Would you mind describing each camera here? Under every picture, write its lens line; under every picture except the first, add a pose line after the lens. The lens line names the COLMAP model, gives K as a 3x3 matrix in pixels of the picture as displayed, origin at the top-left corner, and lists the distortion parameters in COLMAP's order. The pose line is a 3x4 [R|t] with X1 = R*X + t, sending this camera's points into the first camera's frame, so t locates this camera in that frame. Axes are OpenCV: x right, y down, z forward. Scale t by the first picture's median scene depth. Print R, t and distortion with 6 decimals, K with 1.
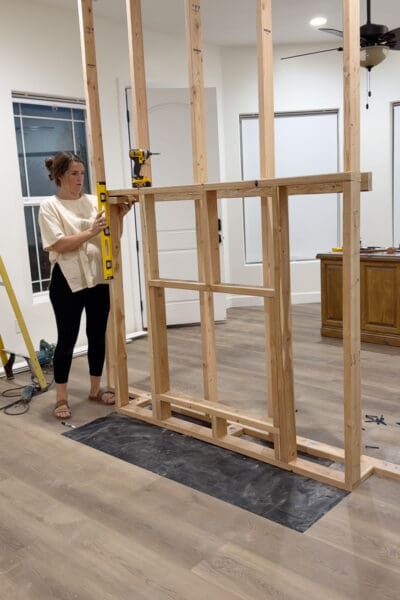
lens RADIAL K [[569.2, 0, 196.9], [0, 569.2, 278.1], [0, 0, 1]] dist [0.053311, 0.000000]
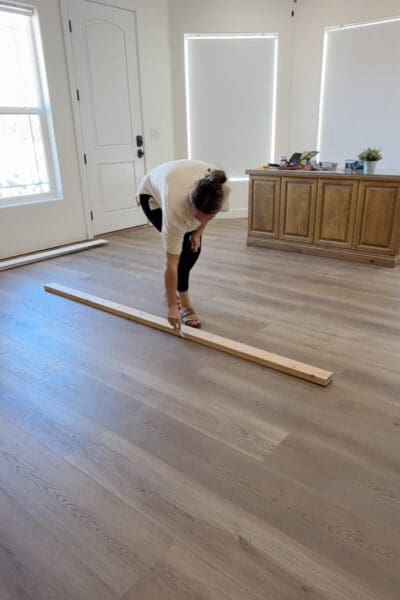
lens RADIAL K [[438.8, 0, 201.0], [0, 438.8, 306.3], [0, 0, 1]] dist [0.014020, -0.007665]
pose [[0.998702, 0.008981, 0.050140, 0.100999], [-0.020268, 0.973122, 0.229396, 0.025414], [-0.046733, -0.230115, 0.972041, 0.138131]]
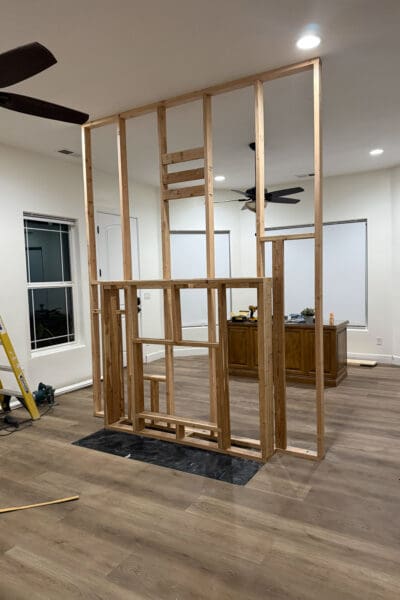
lens RADIAL K [[415.6, 0, 199.9], [0, 415.6, 302.8], [0, 0, 1]] dist [0.050609, -0.022088]
pose [[0.979048, 0.007909, 0.203478, -0.104257], [0.009405, 0.996423, -0.083986, 0.000844], [-0.203414, 0.084140, 0.975471, -0.125953]]
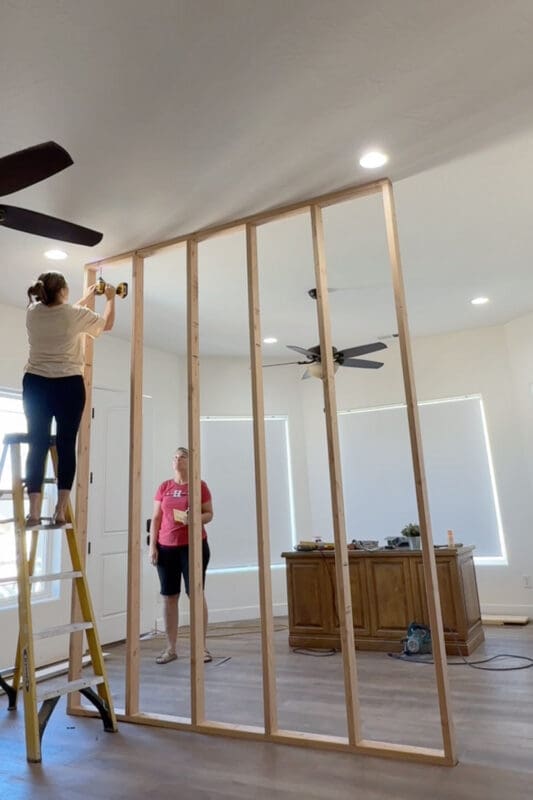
lens RADIAL K [[624.4, 0, 263.2], [0, 624.4, 322.9], [0, 0, 1]] dist [0.004111, -0.029575]
pose [[0.972460, 0.068756, 0.222697, -0.112036], [0.033590, 0.904175, -0.425839, 0.070441], [-0.230636, 0.421592, 0.876965, -0.141124]]
